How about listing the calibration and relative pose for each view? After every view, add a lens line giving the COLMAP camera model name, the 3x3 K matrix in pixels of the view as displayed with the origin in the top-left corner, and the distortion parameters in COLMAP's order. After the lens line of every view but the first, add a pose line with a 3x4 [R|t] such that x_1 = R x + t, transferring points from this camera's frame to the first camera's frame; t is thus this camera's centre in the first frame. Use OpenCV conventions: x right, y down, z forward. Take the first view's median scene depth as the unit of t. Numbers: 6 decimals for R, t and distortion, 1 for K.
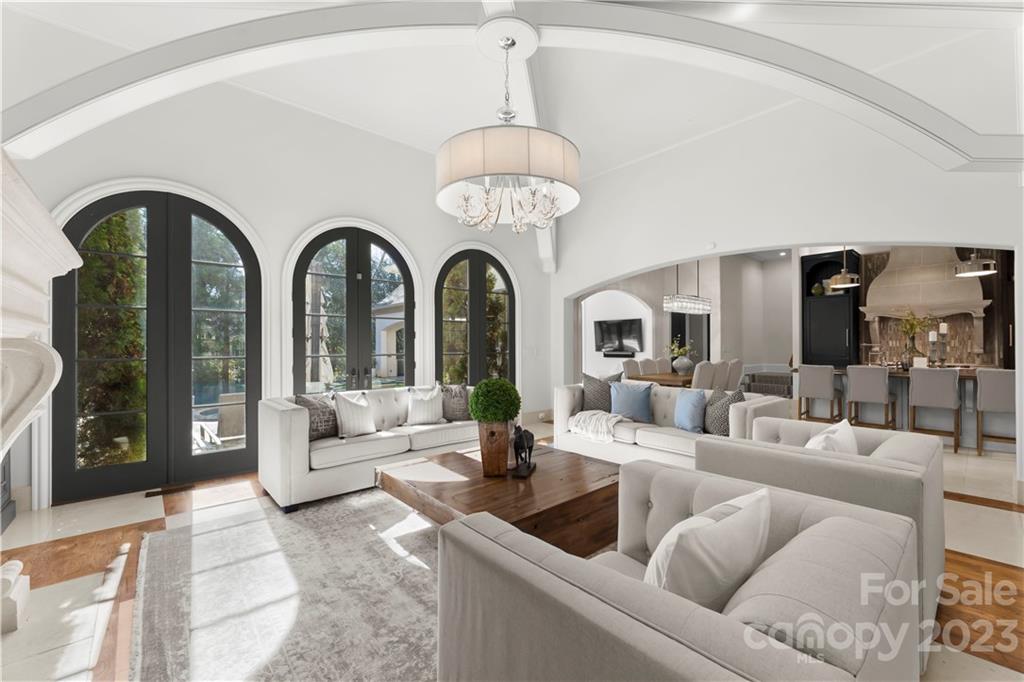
lens RADIAL K [[420.4, 0, 514.5], [0, 420.4, 343.6], [0, 0, 1]] dist [-0.001748, -0.000510]
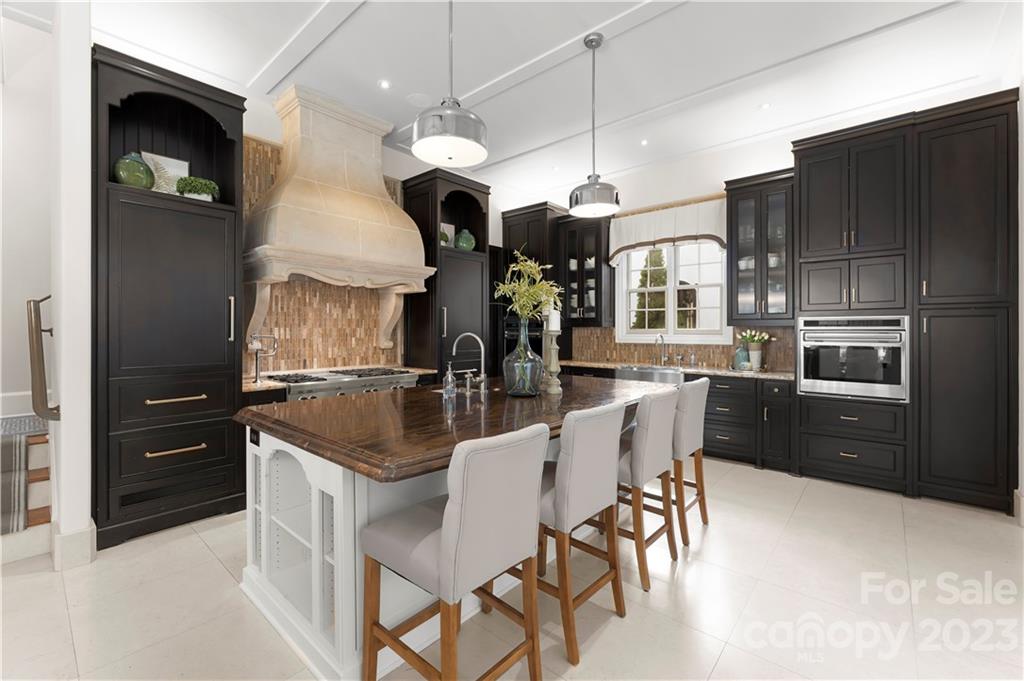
lens RADIAL K [[440.5, 0, 511.6], [0, 440.5, 334.5], [0, 0, 1]] dist [0.000336, -0.000698]
pose [[-0.110194, -0.002795, 0.993906, 0.380701], [0.000280, 0.999996, 0.002843, -0.000341], [-0.993910, 0.000592, -0.110193, 0.843895]]
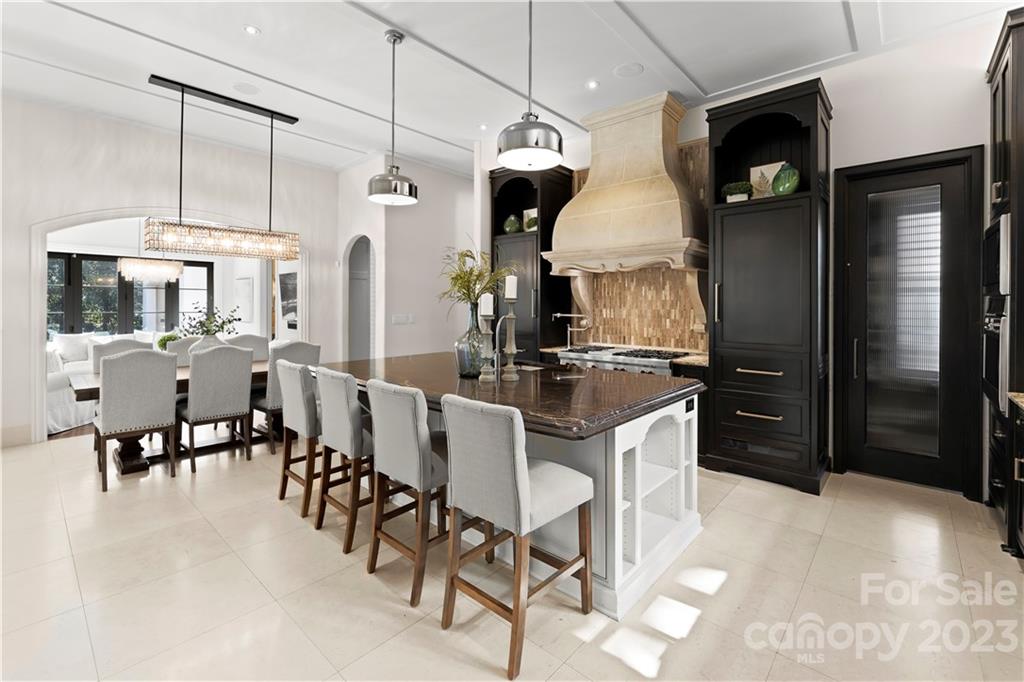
lens RADIAL K [[440.5, 0, 513.5], [0, 440.5, 305.5], [0, 0, 1]] dist [0.000336, -0.000698]
pose [[0.994567, 0.012505, 0.103344, 0.749991], [-0.012213, 0.999919, -0.003453, -0.008558], [-0.103379, 0.002172, 0.994640, 0.397168]]
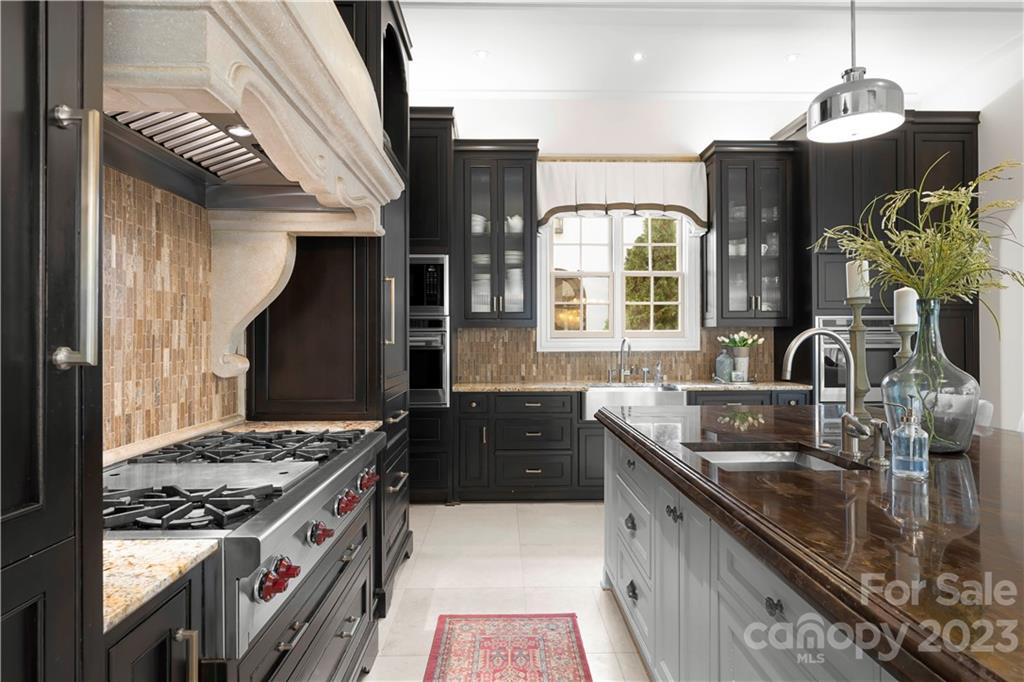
lens RADIAL K [[574.9, 0, 513.7], [0, 574.9, 340.0], [0, 0, 1]] dist [-0.002997, 0.001050]
pose [[-0.760357, 0.007145, 0.649466, 0.729306], [0.008224, 0.999965, -0.001372, 0.003465], [-0.649453, 0.004299, -0.760389, 1.101037]]
